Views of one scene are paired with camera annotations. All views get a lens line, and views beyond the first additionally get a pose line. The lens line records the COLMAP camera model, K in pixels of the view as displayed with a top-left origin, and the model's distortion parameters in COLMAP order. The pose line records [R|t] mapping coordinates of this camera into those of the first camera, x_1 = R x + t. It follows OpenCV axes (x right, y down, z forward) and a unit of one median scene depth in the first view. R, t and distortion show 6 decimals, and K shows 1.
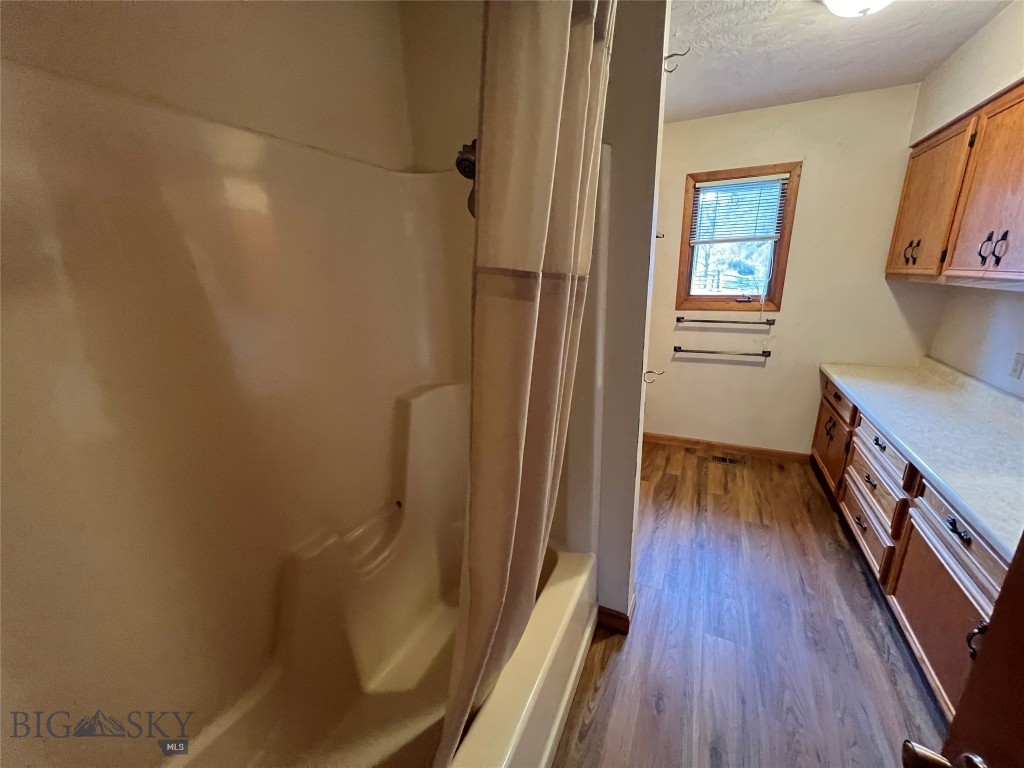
lens RADIAL K [[408.6, 0, 511.8], [0, 408.6, 387.2], [0, 0, 1]] dist [-0.000847, 0.000303]
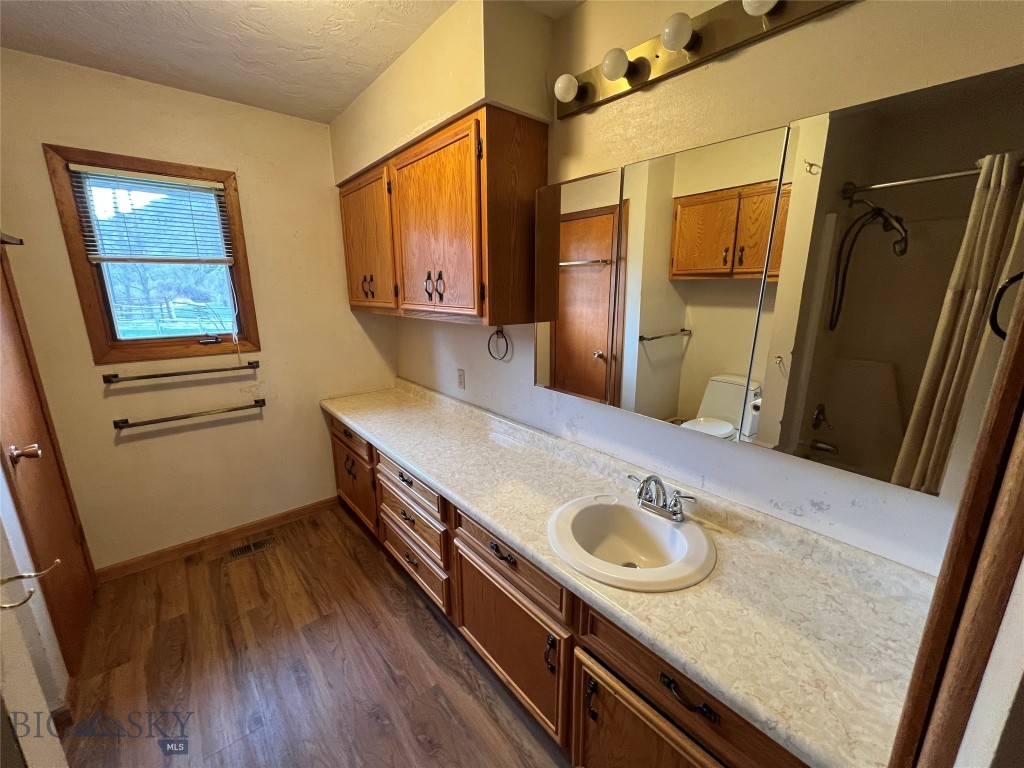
lens RADIAL K [[408.6, 0, 511.8], [0, 408.6, 387.2], [0, 0, 1]] dist [-0.000847, 0.000303]
pose [[0.413507, -0.186750, 0.891143, 0.143437], [0.242073, 0.966063, 0.090124, -0.082477], [-0.877731, 0.178455, 0.444681, 0.247295]]
